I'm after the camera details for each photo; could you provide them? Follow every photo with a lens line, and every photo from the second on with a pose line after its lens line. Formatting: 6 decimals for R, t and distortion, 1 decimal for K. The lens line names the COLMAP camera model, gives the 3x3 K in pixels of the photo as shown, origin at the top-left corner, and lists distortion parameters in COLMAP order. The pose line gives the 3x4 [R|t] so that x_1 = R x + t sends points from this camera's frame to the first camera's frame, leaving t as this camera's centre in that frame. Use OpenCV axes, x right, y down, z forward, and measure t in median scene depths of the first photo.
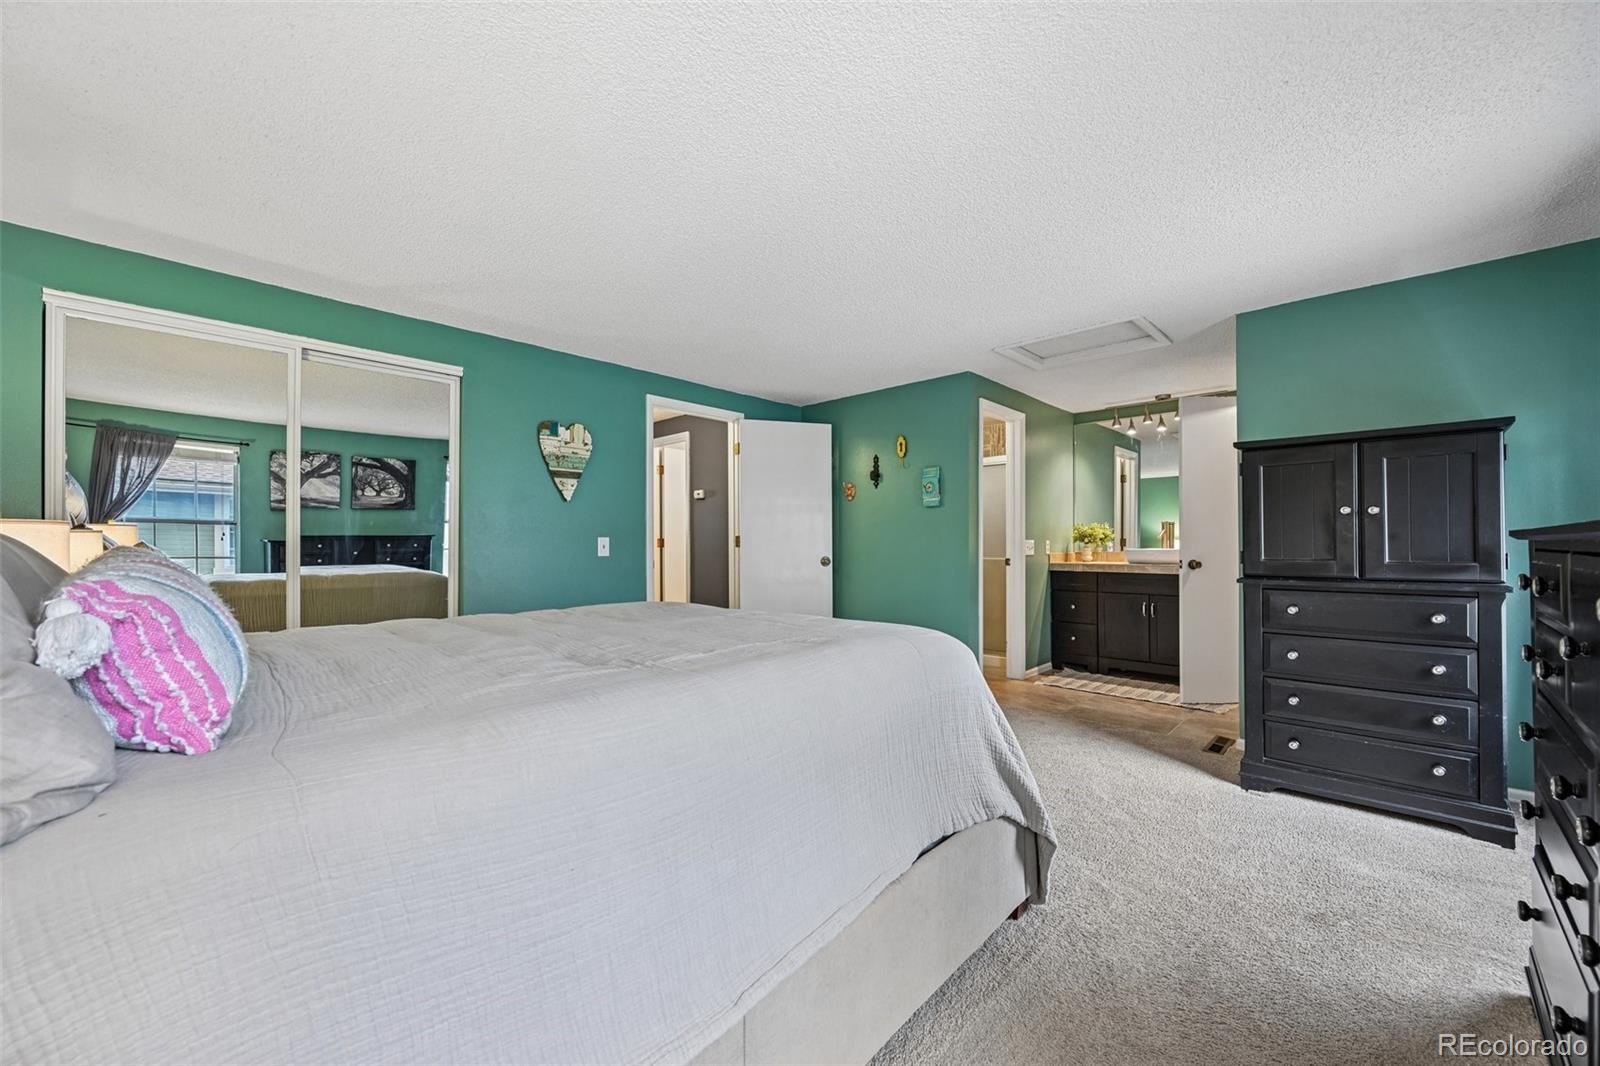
lens RADIAL K [[627.3, 0, 792.4], [0, 627.3, 542.9], [0, 0, 1]] dist [-0.003163, 0.000303]
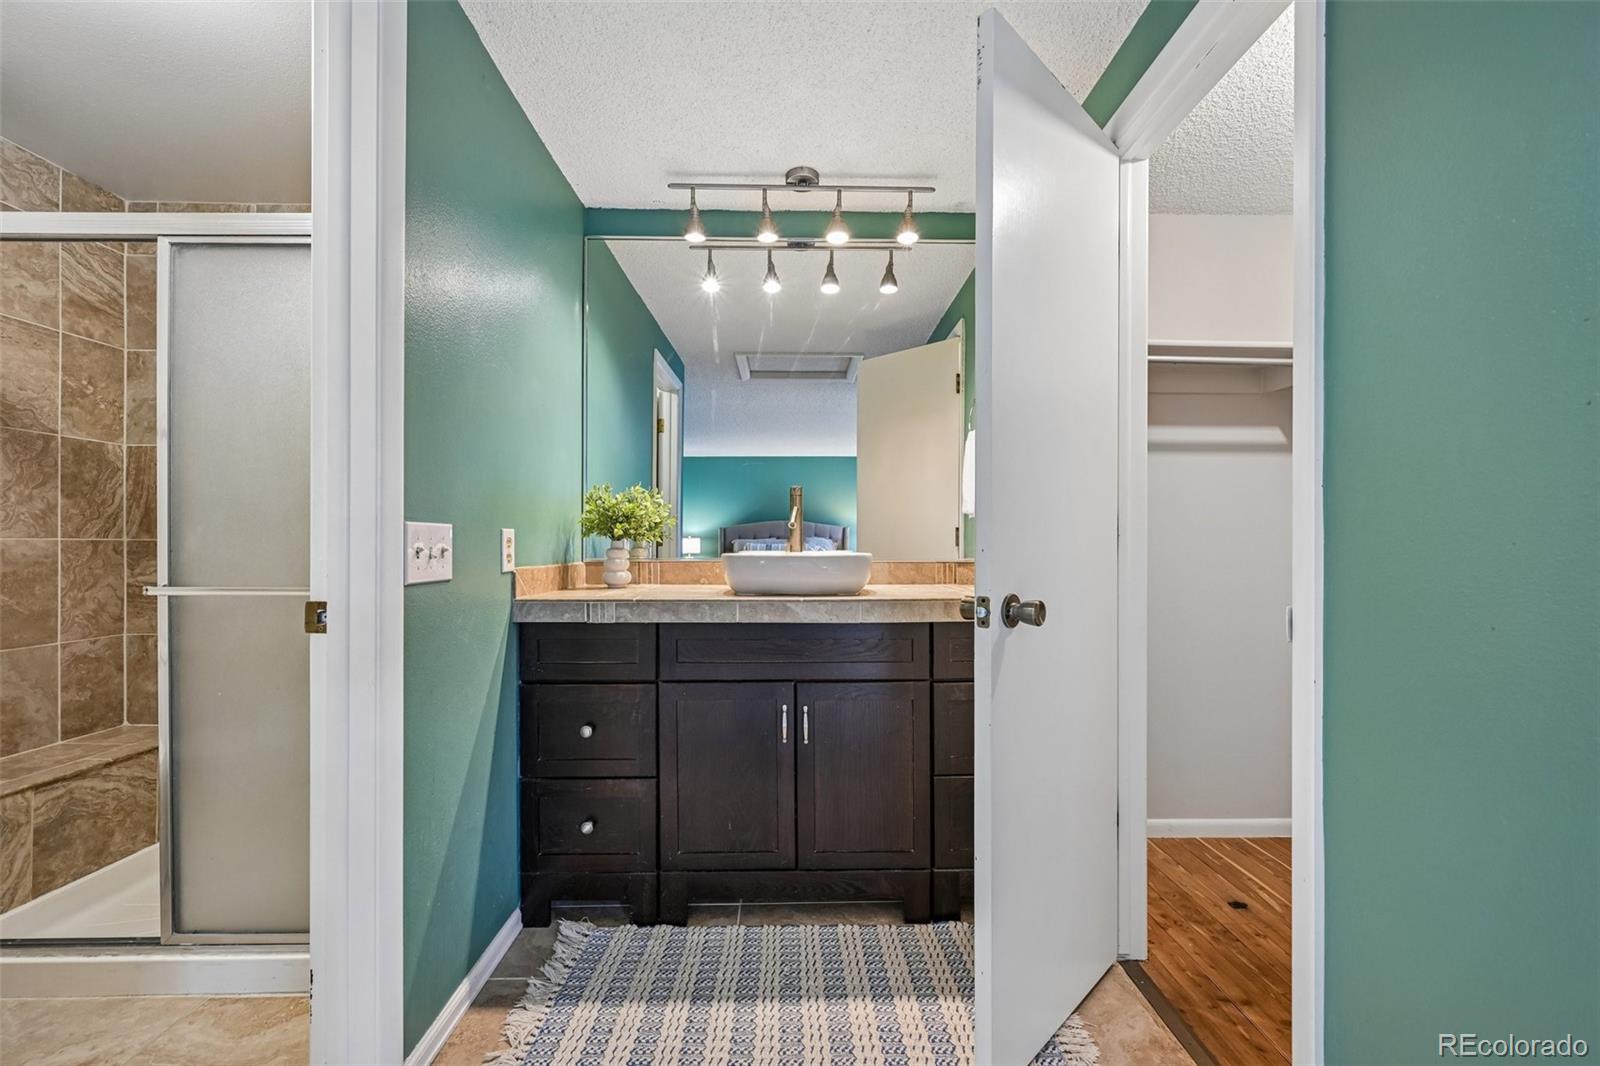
lens RADIAL K [[627.3, 0, 796.4], [0, 627.3, 544.8], [0, 0, 1]] dist [-0.003163, 0.000303]
pose [[0.708258, -0.000124, 0.705954, 0.283885], [-0.003466, 0.999987, 0.003653, 0.002500], [-0.705945, -0.005034, 0.708248, 0.666792]]
